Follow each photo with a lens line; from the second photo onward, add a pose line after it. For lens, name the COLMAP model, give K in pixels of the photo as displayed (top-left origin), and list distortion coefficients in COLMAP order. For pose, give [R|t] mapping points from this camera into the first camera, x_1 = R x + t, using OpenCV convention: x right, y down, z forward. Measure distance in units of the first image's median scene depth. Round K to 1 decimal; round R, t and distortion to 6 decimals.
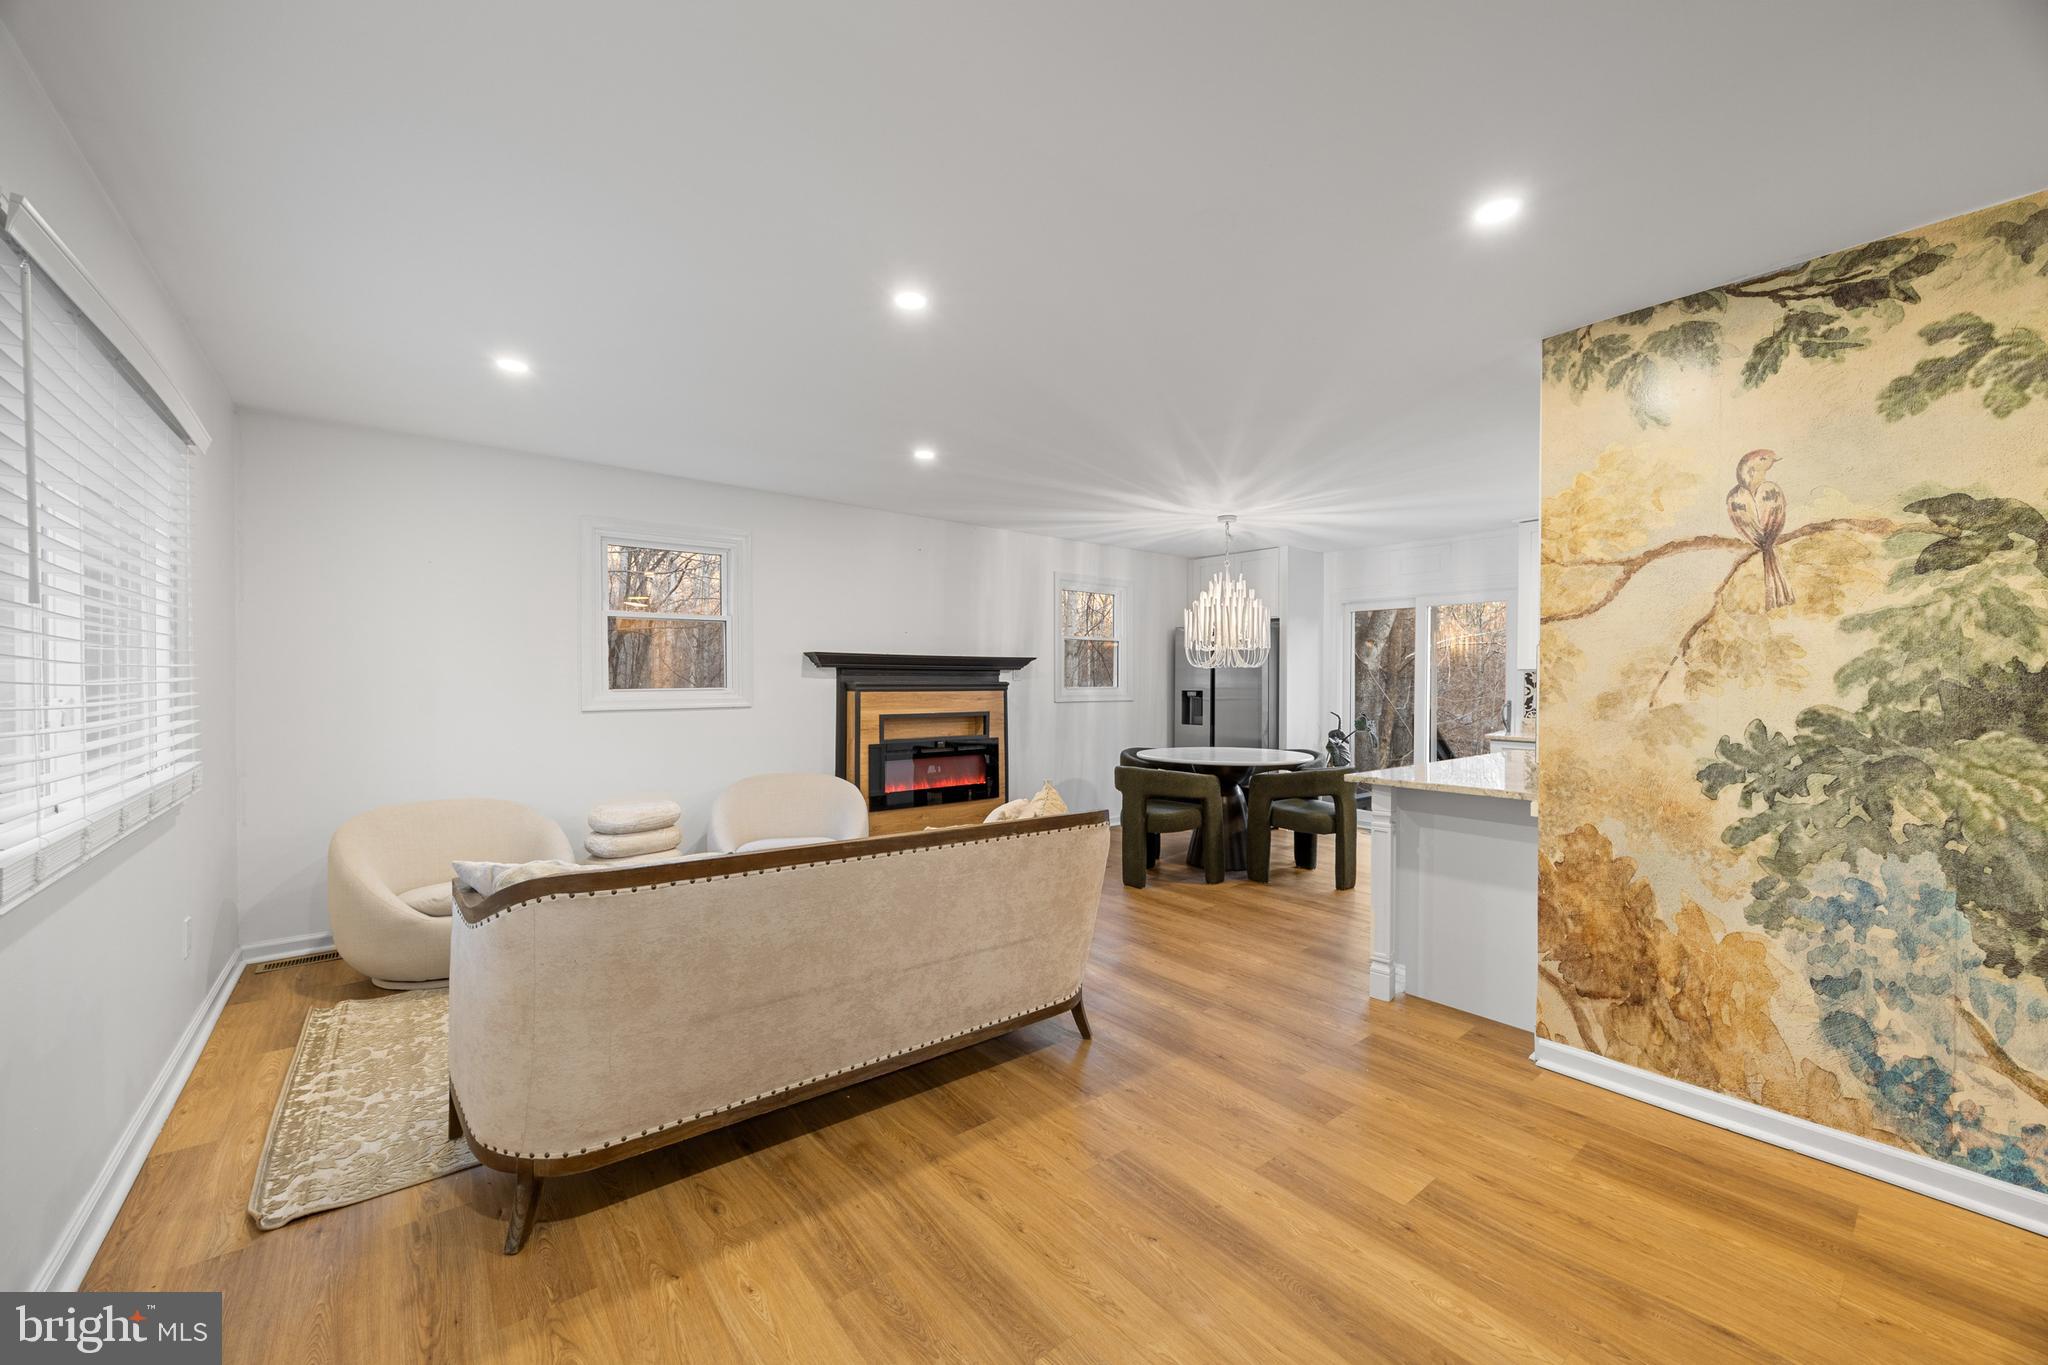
lens RADIAL K [[793.6, 0, 1030.0], [0, 793.6, 690.4], [0, 0, 1]] dist [-0.001013, -0.000195]
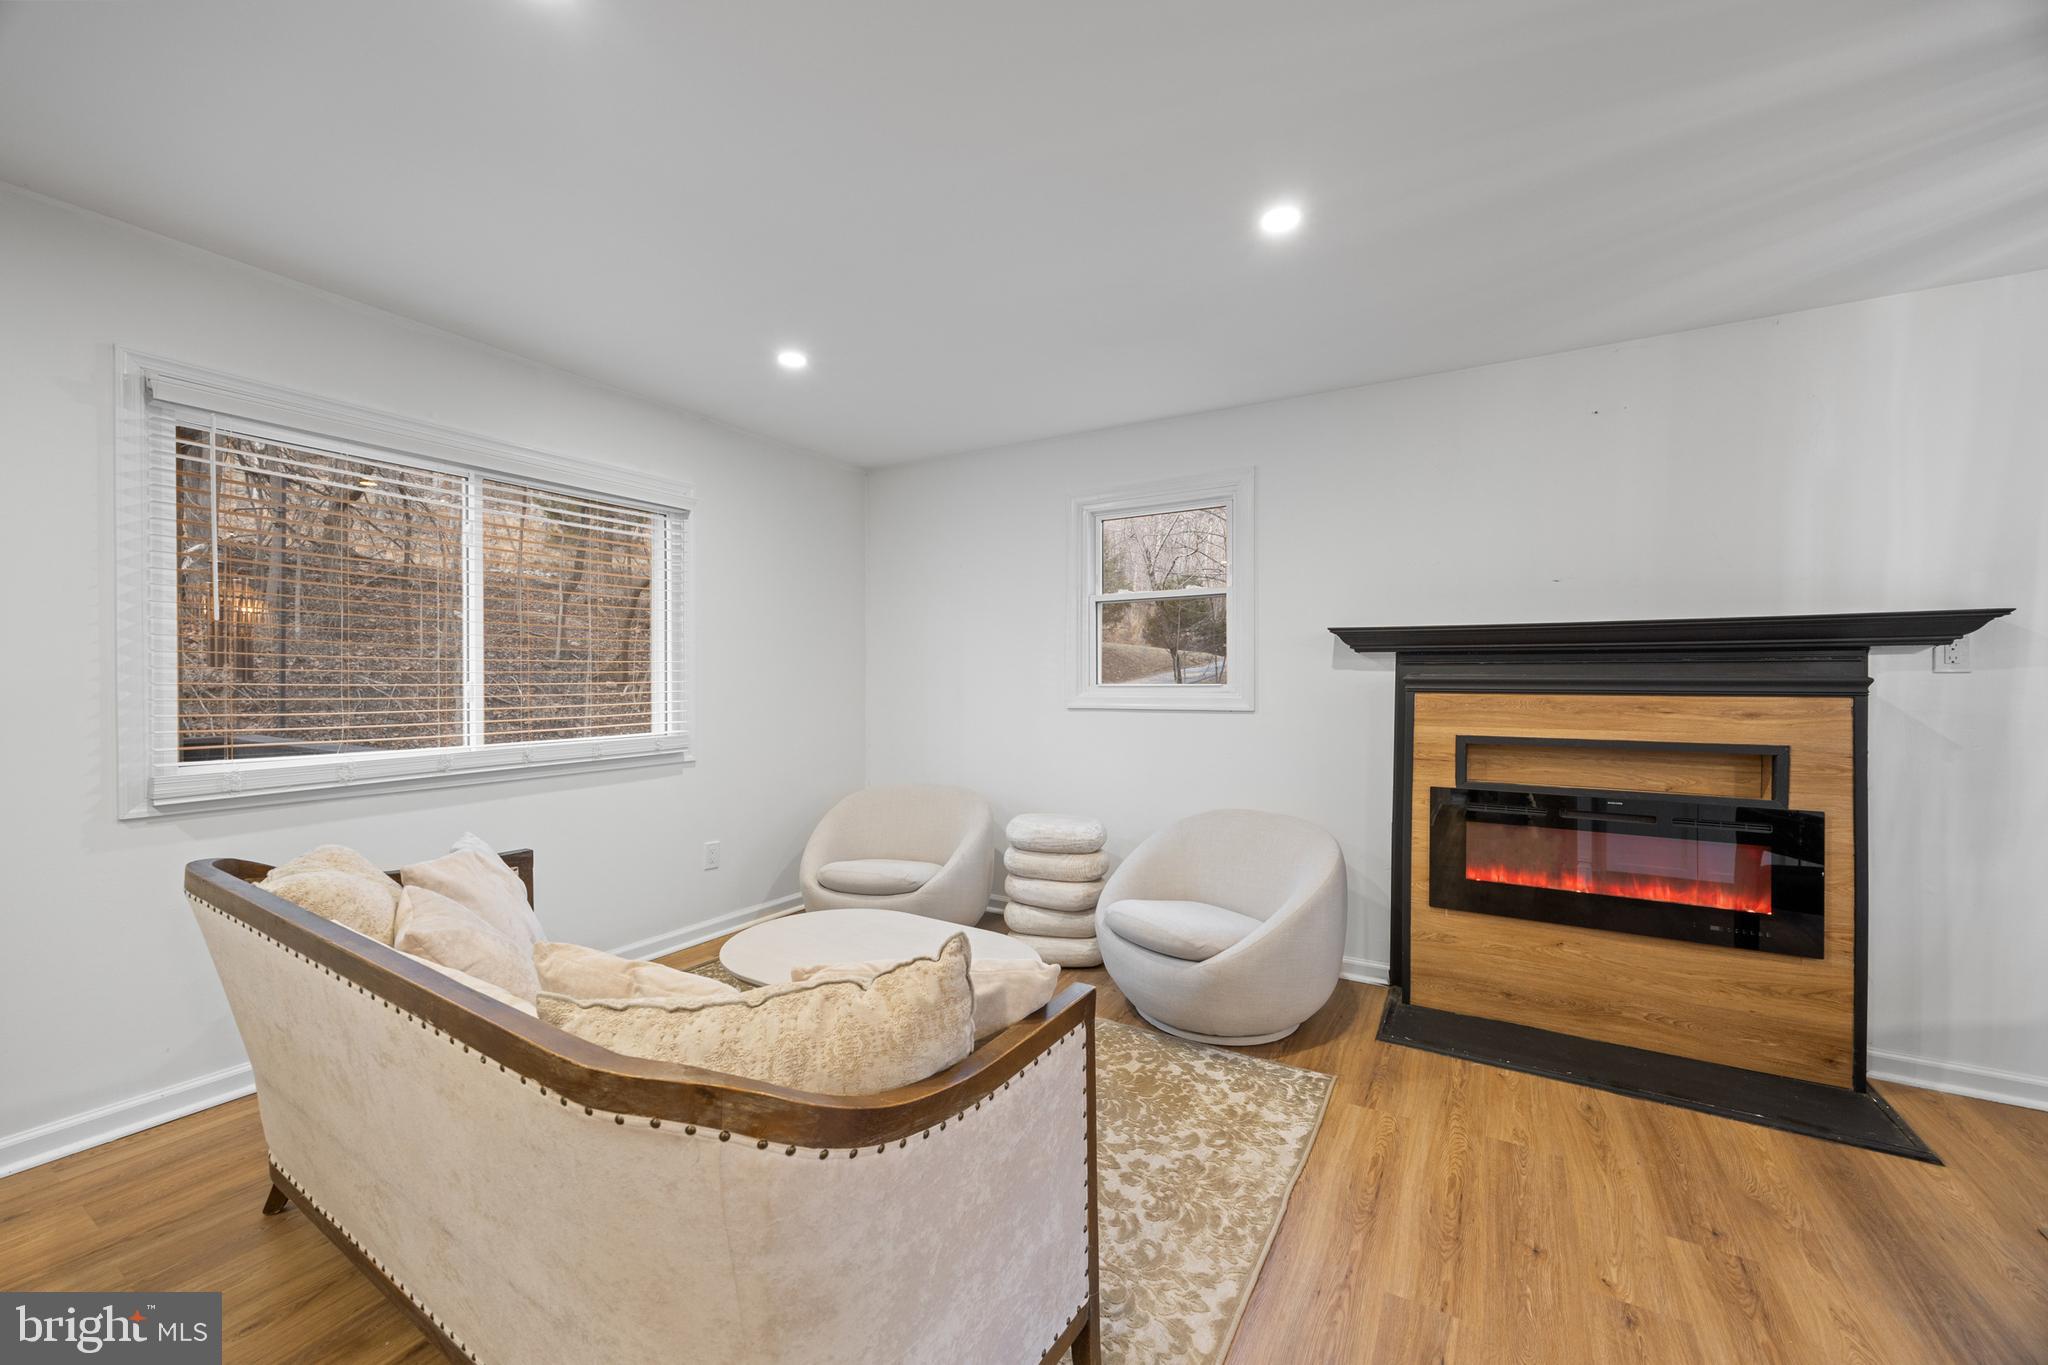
lens RADIAL K [[793.6, 0, 1017.3], [0, 793.6, 688.3], [0, 0, 1]] dist [-0.001013, -0.000195]
pose [[0.341958, 0.006709, -0.939691, 0.489576], [-0.015158, 0.999884, 0.001623, 0.004176], [0.939593, 0.013688, 0.342020, 1.154314]]
